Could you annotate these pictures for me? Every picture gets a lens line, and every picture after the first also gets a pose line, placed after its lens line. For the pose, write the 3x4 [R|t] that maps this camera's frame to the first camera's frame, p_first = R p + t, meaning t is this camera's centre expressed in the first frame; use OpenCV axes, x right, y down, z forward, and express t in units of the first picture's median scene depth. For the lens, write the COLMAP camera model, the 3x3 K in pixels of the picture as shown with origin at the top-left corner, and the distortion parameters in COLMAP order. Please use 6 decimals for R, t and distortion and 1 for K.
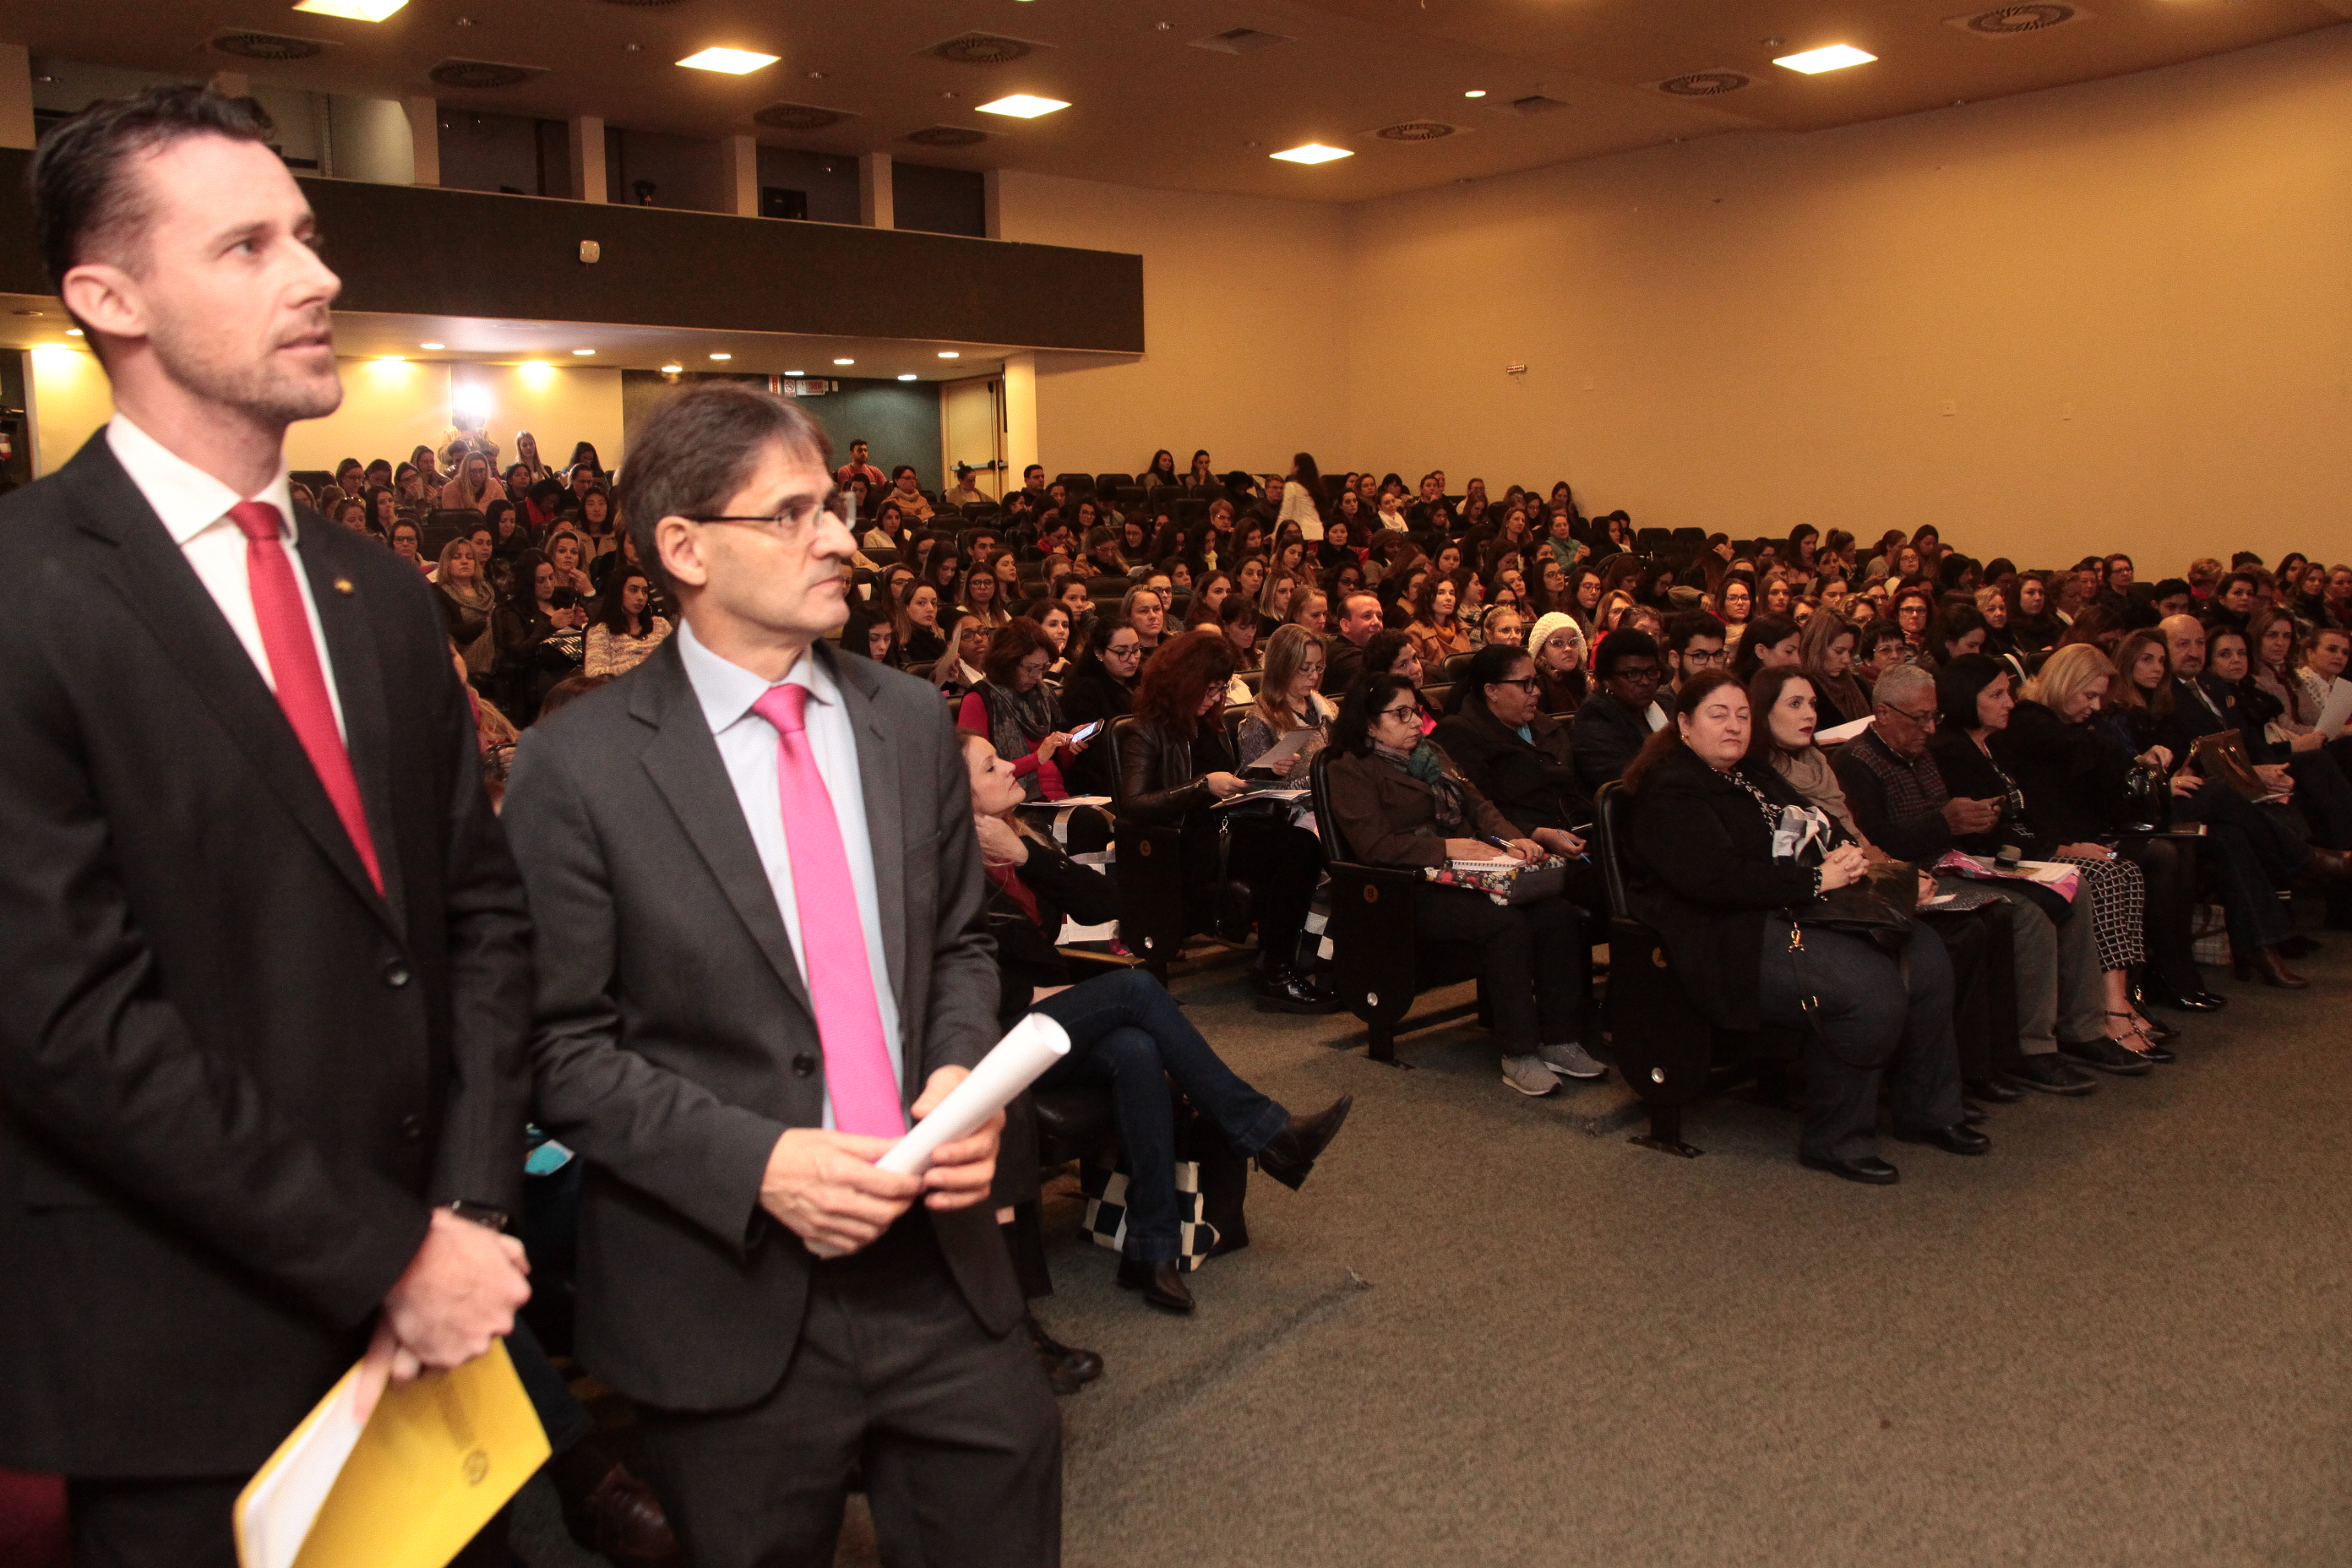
lens RADIAL K [[1926.8, 0, 1129.6], [0, 1926.8, 812.2], [0, 0, 1]] dist [-0.132635, 0.078282]
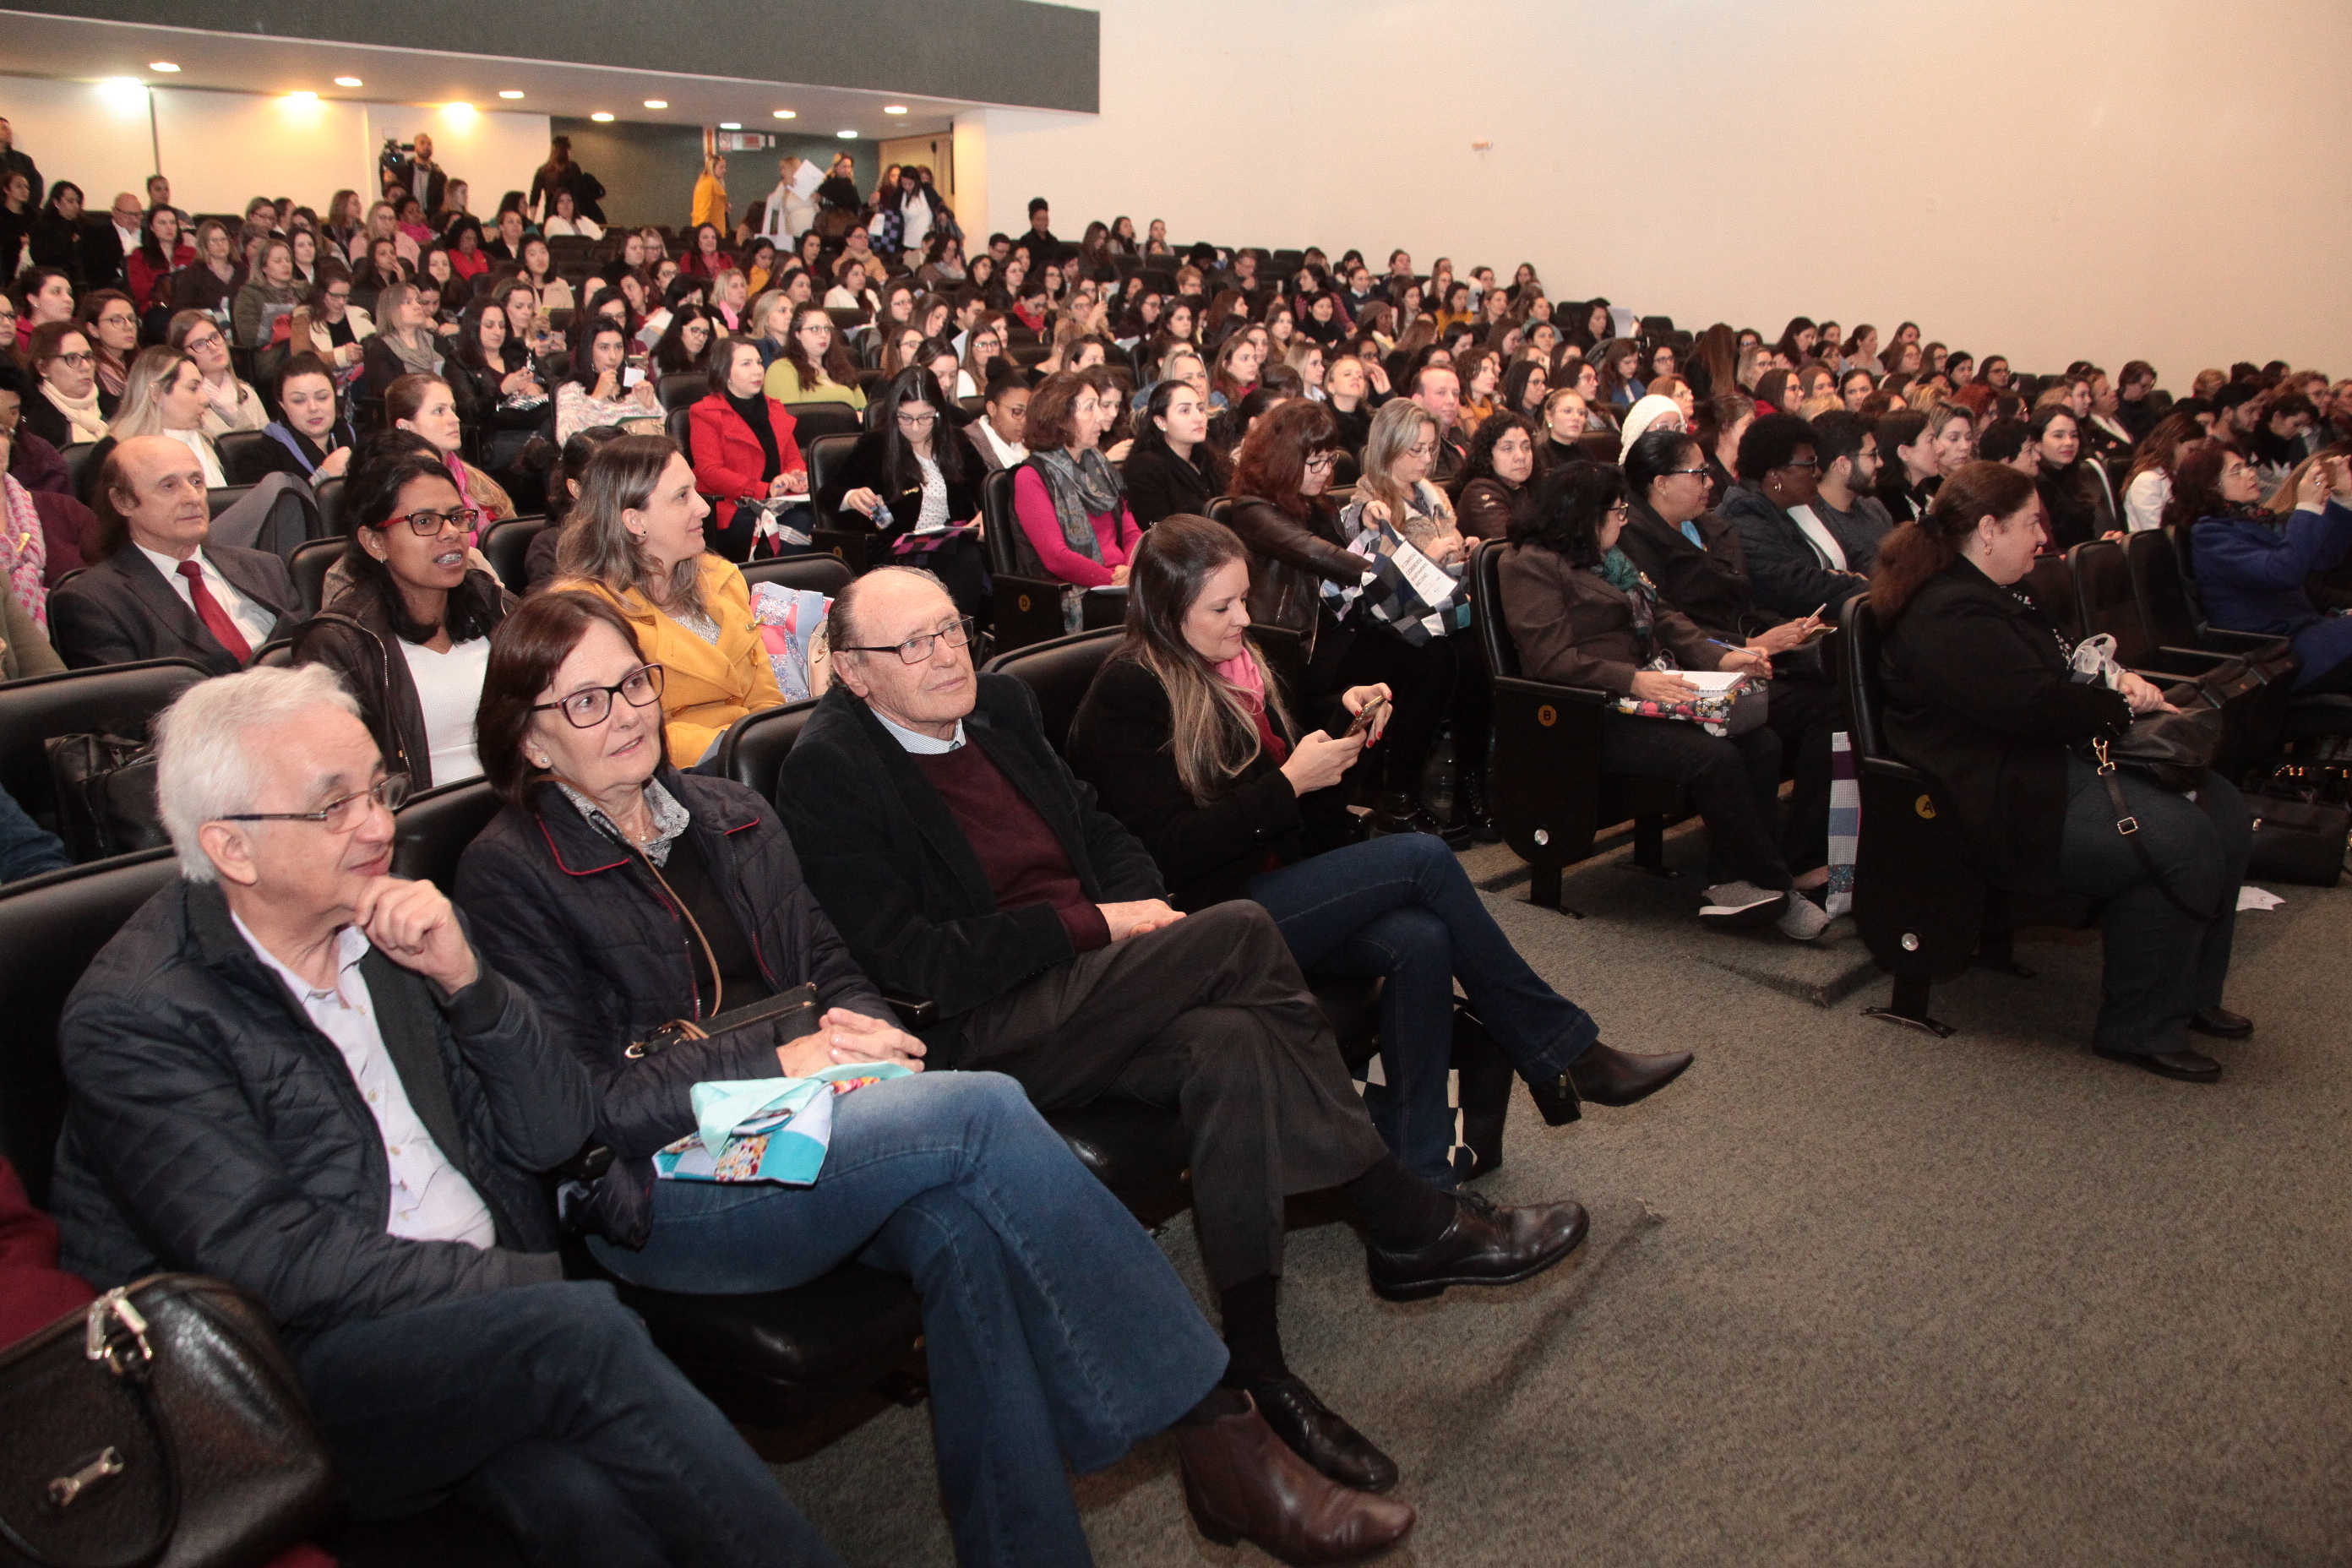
lens RADIAL K [[1926.8, 0, 1178.8], [0, 1926.8, 776.0], [0, 0, 1]] dist [-0.132635, 0.078282]
pose [[0.997649, 0.014659, 0.066946, -0.093835], [-0.020983, 0.995280, 0.094752, -0.008421], [-0.065241, -0.095934, 0.993247, 0.157014]]
